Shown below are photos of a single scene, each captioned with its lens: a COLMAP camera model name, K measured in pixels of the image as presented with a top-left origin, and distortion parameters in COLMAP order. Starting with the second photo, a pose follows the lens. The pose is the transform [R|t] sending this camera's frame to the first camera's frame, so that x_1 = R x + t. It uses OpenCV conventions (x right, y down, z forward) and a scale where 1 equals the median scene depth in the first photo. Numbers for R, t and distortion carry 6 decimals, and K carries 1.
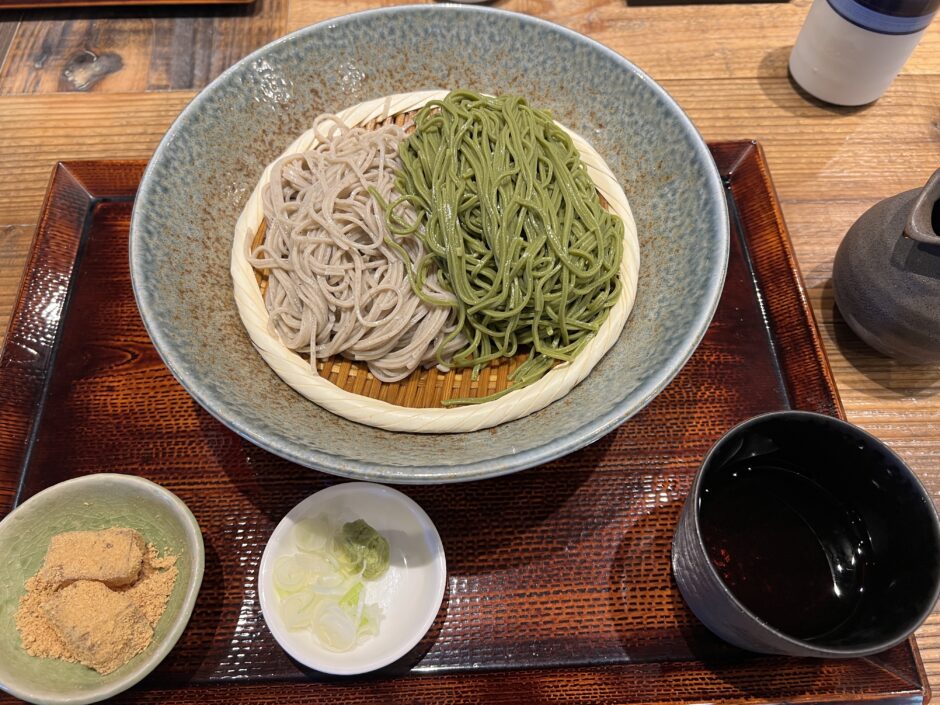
lens RADIAL K [[755.0, 0, 454.0], [0, 755.0, 353.4], [0, 0, 1]] dist [-0.024737, -0.002337]
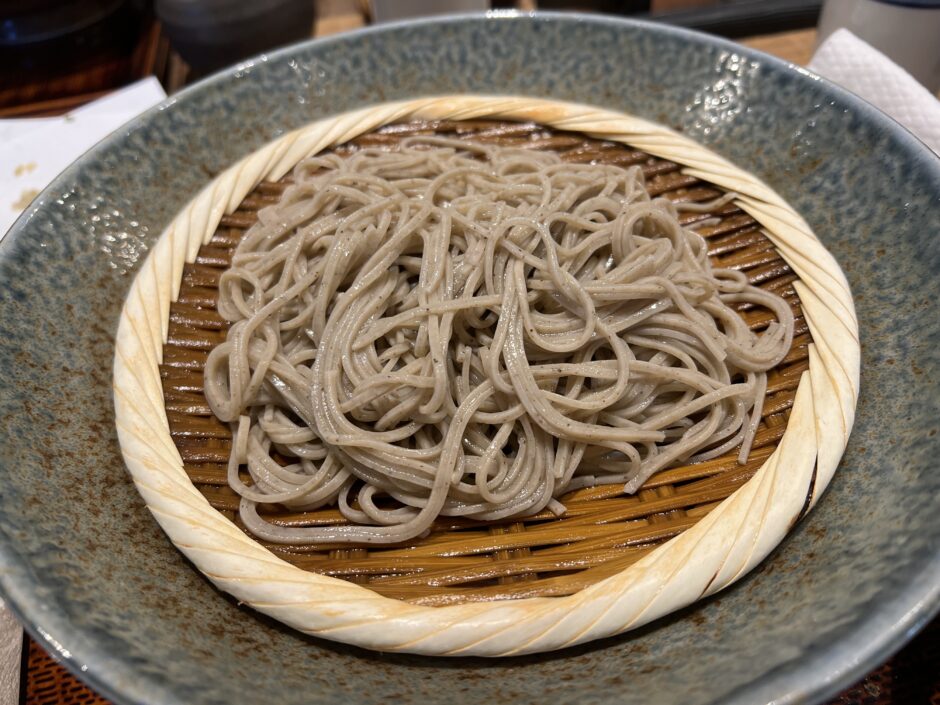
lens RADIAL K [[755.0, 0, 454.0], [0, 755.0, 353.4], [0, 0, 1]] dist [-0.024737, -0.002337]
pose [[0.984274, -0.166054, 0.060253, -0.086979], [0.175955, 0.951795, -0.251249, 0.030035], [-0.015628, 0.257900, 0.966045, 0.412624]]
